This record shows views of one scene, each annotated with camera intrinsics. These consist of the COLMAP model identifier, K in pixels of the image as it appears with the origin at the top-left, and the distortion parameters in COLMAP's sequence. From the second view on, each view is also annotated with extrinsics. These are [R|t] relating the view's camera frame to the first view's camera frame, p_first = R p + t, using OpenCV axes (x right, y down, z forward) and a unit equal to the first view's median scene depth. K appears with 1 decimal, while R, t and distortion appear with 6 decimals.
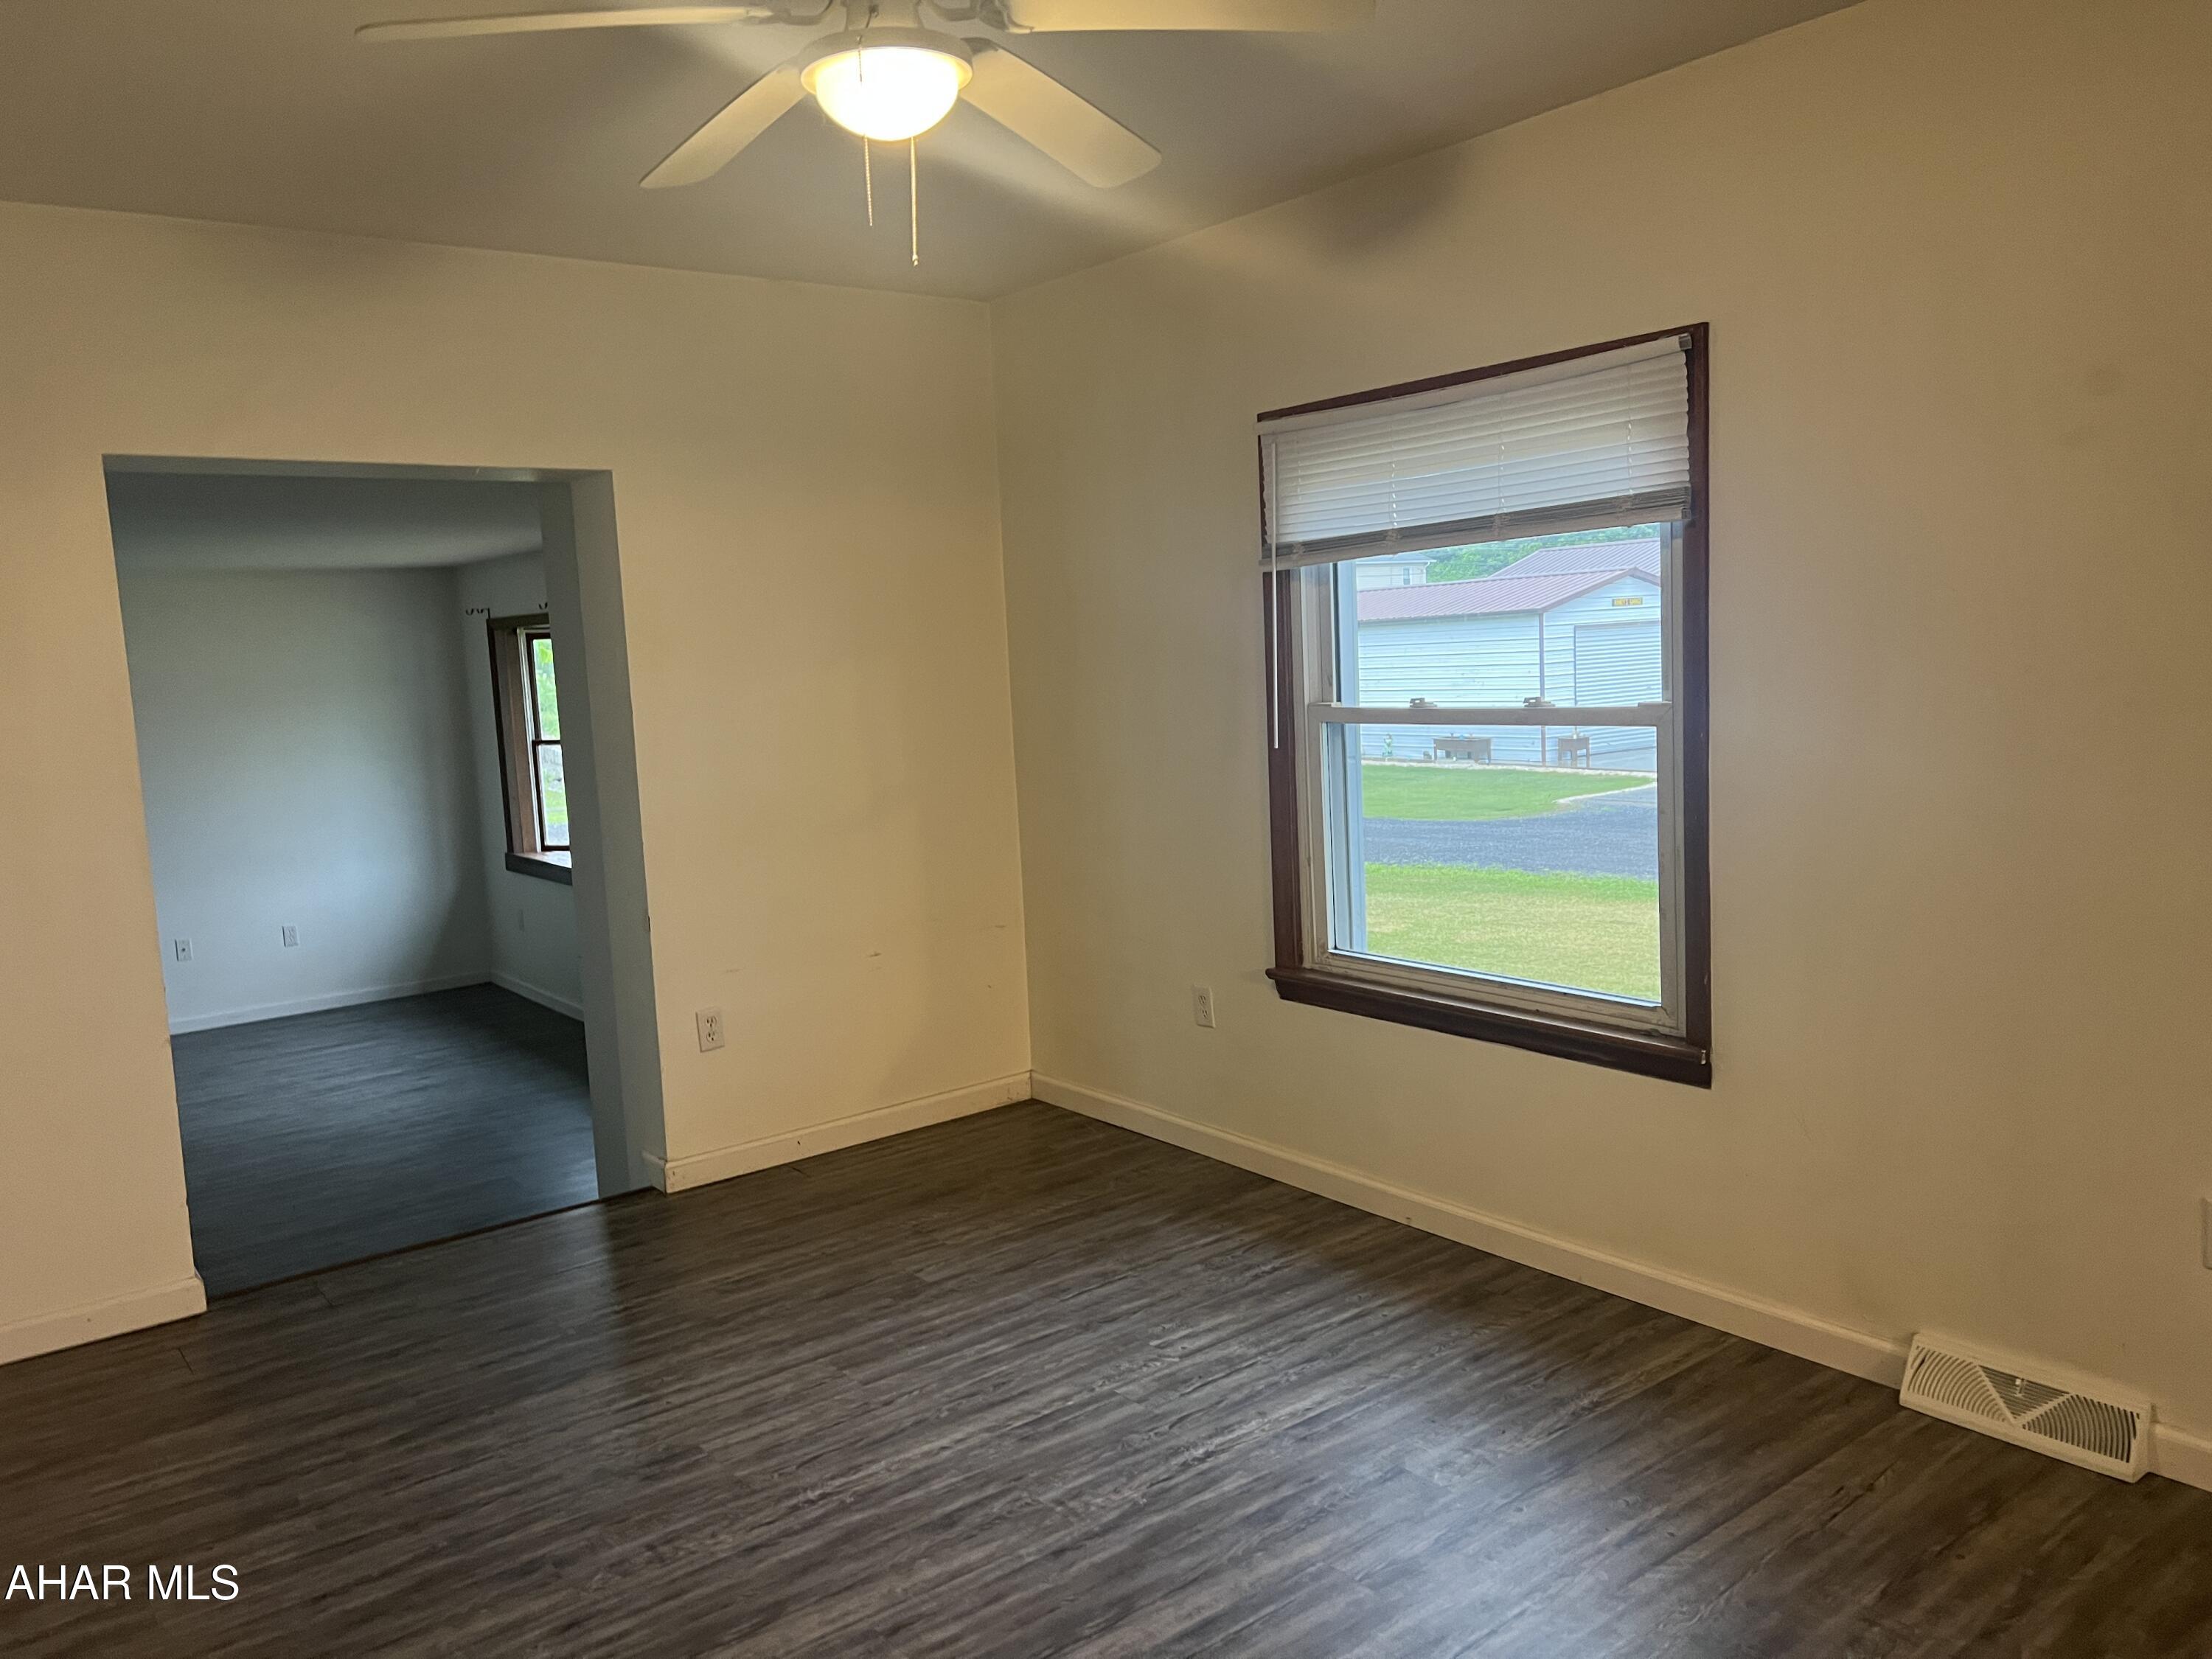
lens RADIAL K [[1657.3, 0, 1112.7], [0, 1657.3, 827.4], [0, 0, 1]] dist [0.009620, -0.002856]
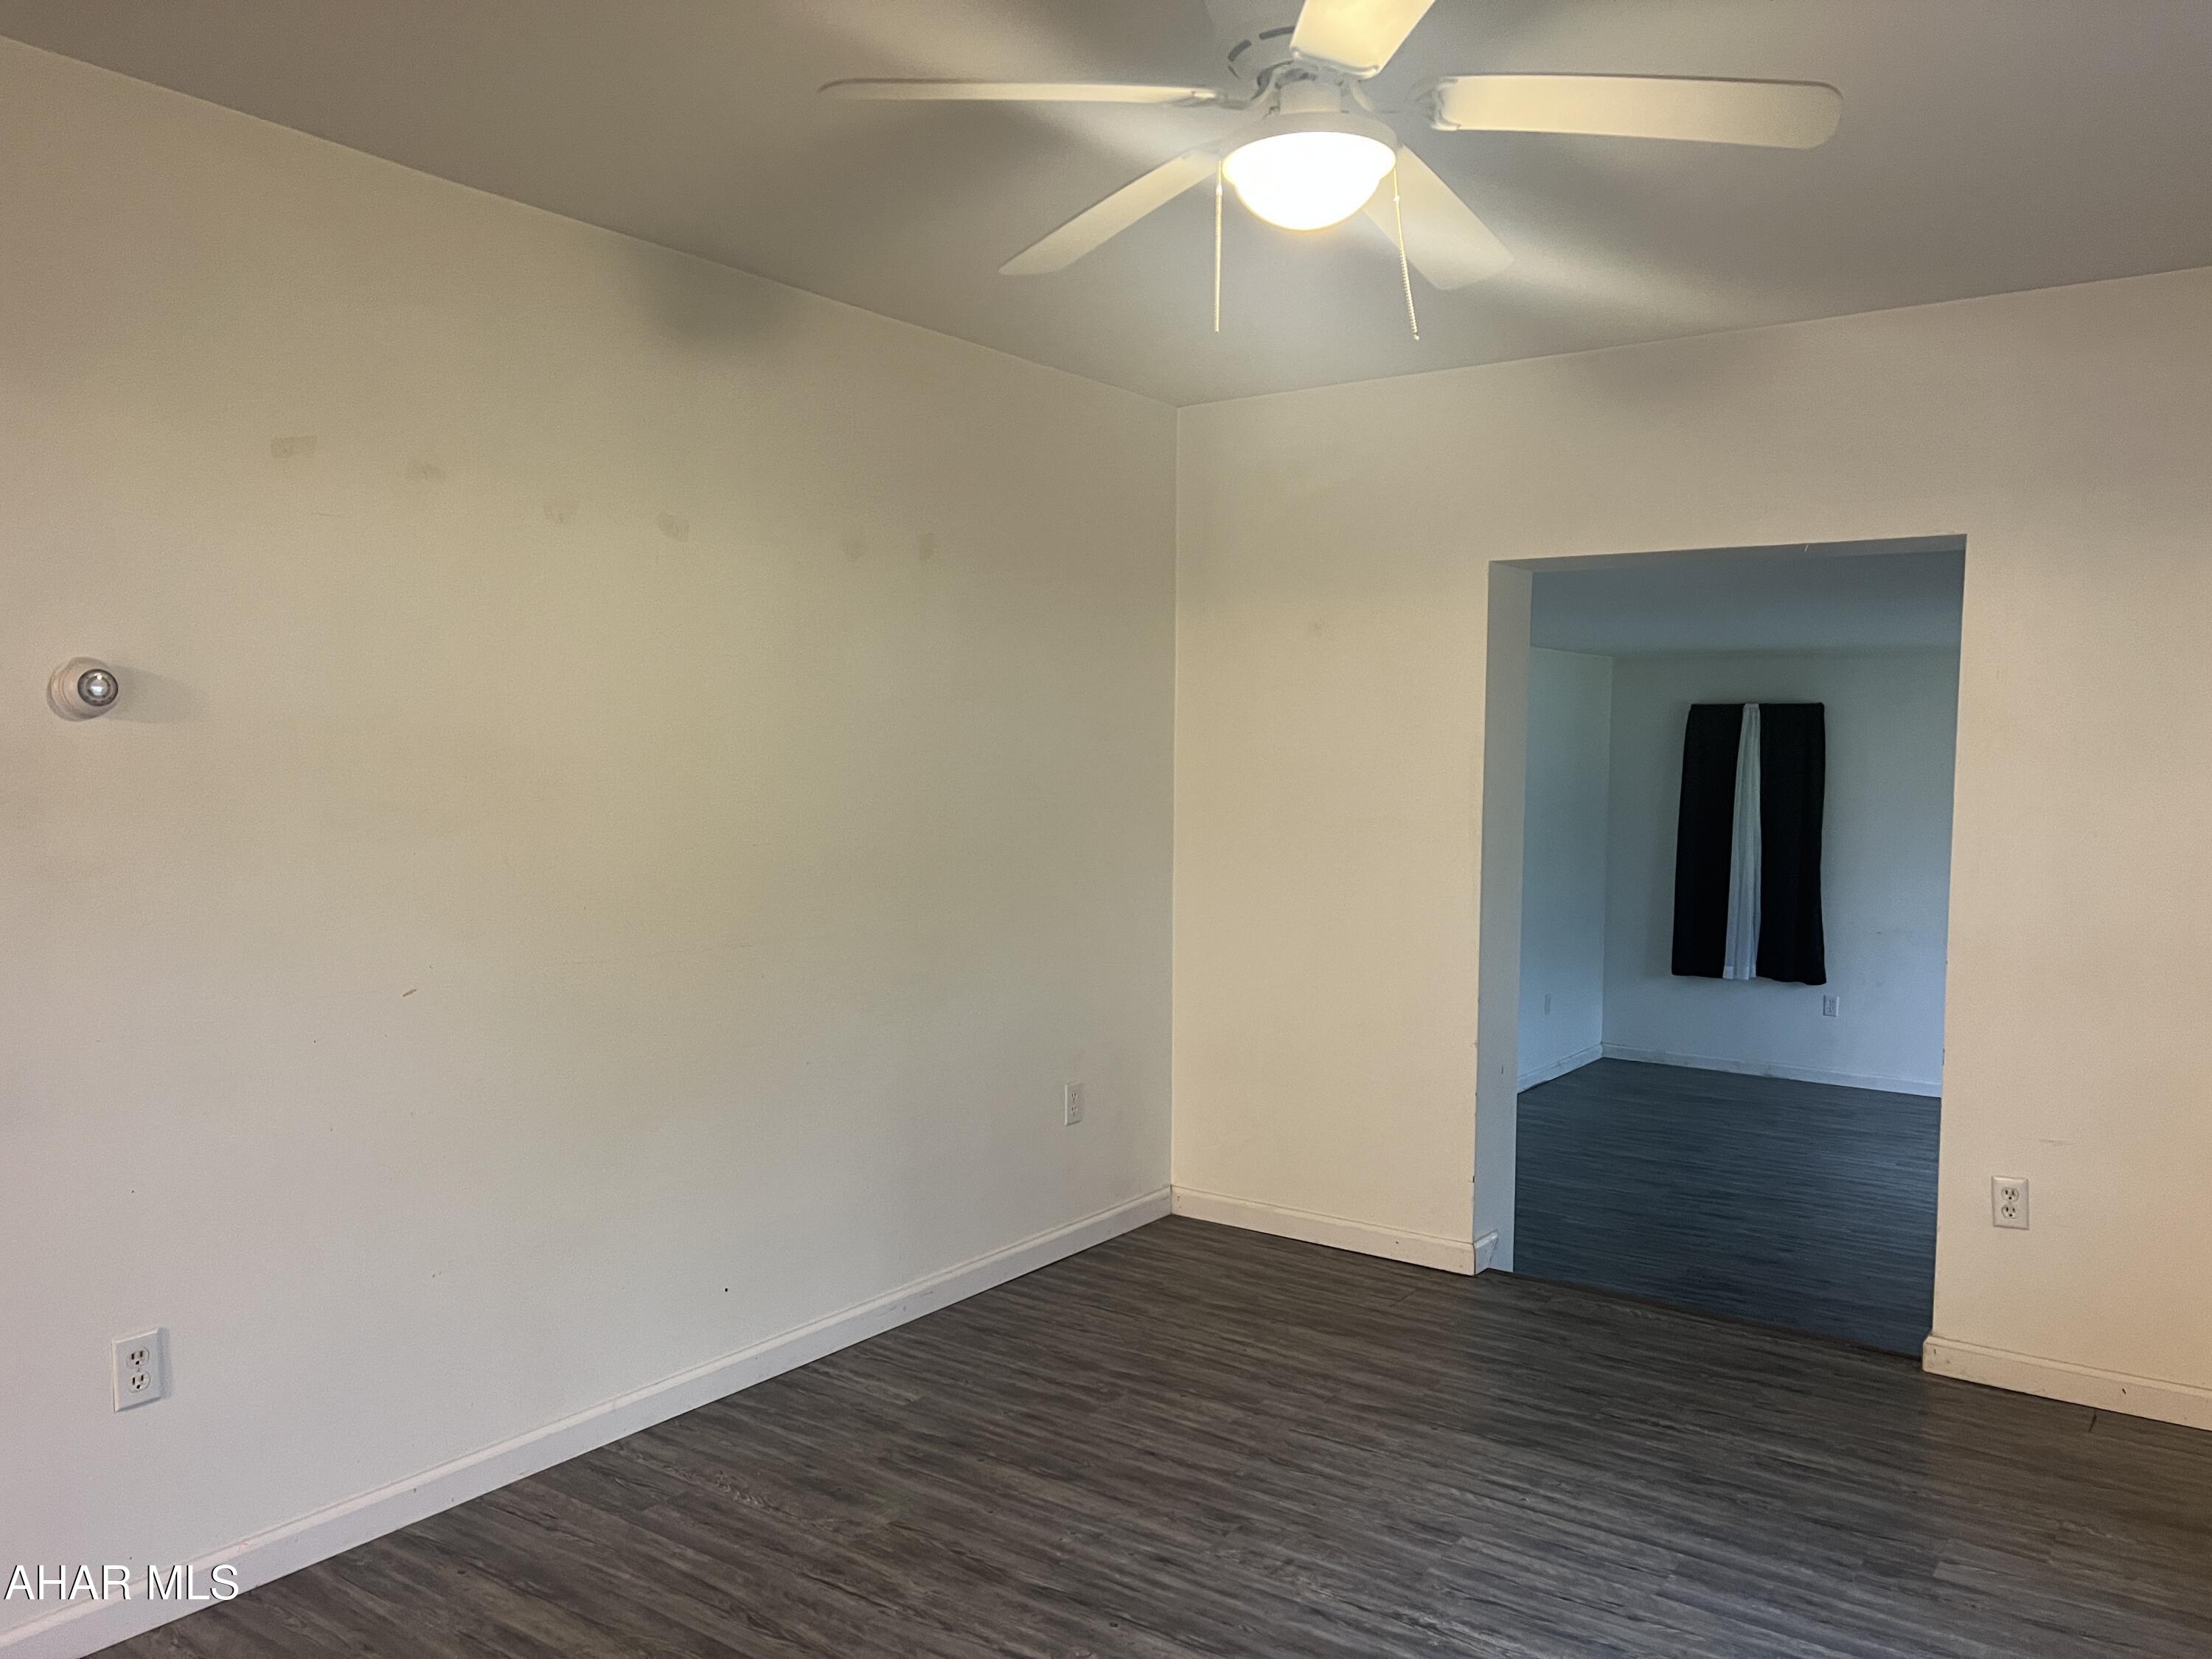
lens RADIAL K [[1657.3, 0, 1112.6], [0, 1657.3, 830.1], [0, 0, 1]] dist [0.009620, -0.002856]
pose [[0.293974, 0.105024, -0.950026, 0.542084], [-0.141261, 0.987804, 0.065489, -0.073286], [0.945317, 0.114949, 0.305224, 0.417320]]
